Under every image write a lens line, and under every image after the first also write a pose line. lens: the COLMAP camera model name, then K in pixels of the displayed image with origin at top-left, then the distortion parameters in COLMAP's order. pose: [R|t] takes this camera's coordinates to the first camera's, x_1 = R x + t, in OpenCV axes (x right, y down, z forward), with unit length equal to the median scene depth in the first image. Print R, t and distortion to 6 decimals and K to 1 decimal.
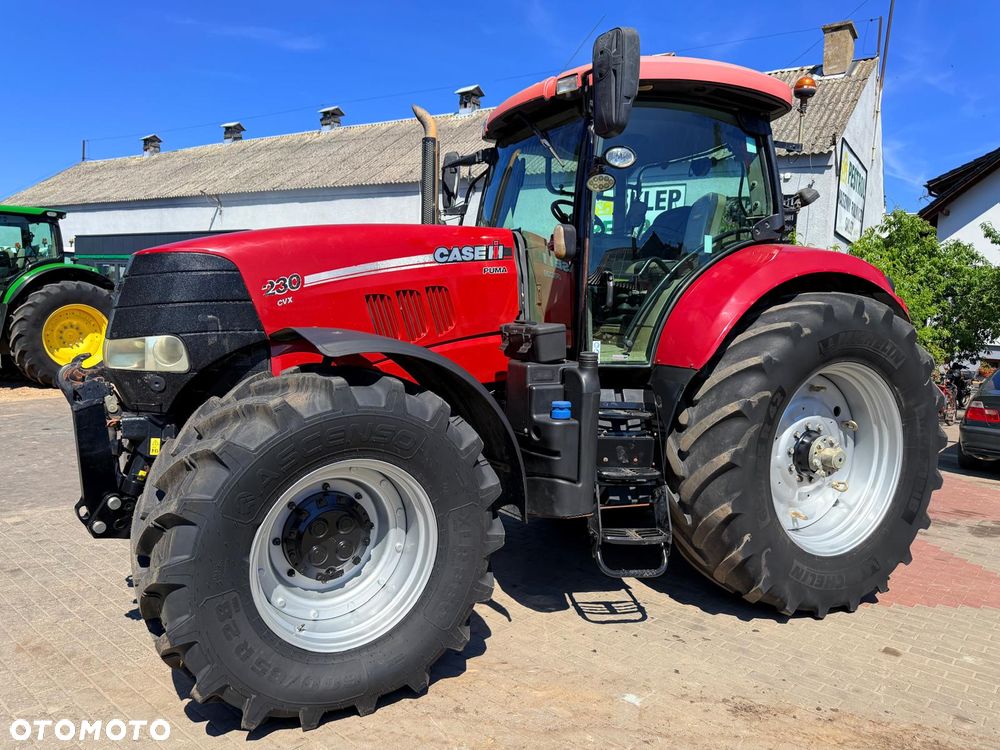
lens RADIAL K [[706.6, 0, 505.5], [0, 706.6, 379.0], [0, 0, 1]] dist [0.032900, -0.043450]
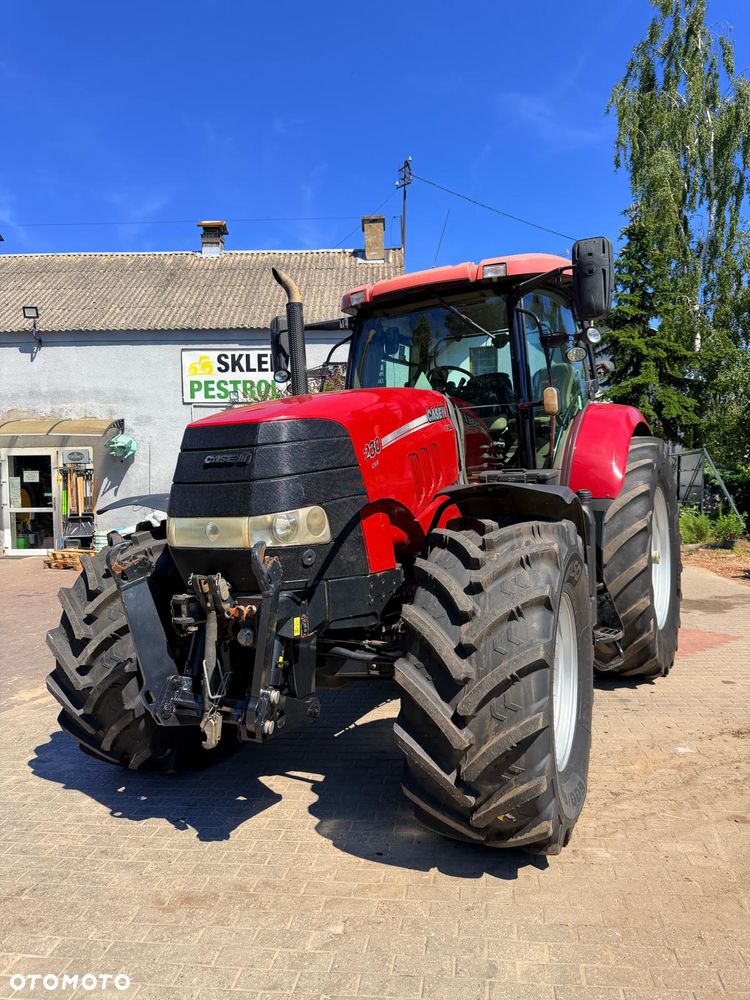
lens RADIAL K [[706.6, 0, 375.7], [0, 706.6, 505.9], [0, 0, 1]] dist [0.032900, -0.043450]
pose [[0.839309, -0.089994, 0.536155, -0.681902], [0.113809, 0.993437, -0.011411, -0.030600], [-0.531609, 0.070596, 0.844043, 0.121362]]
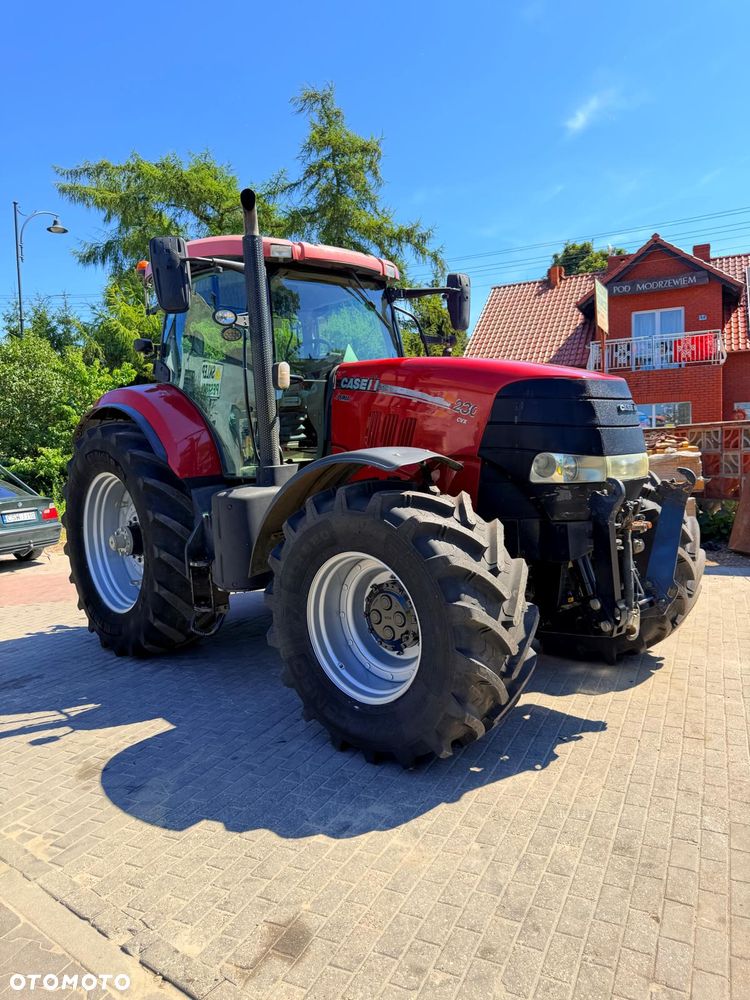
lens RADIAL K [[706.6, 0, 370.9], [0, 706.6, 503.7], [0, 0, 1]] dist [0.032900, -0.043450]
pose [[-0.263371, -0.108266, 0.958600, -1.205515], [0.114469, 0.983155, 0.142489, -0.146056], [-0.957879, 0.147258, -0.246541, 1.325646]]
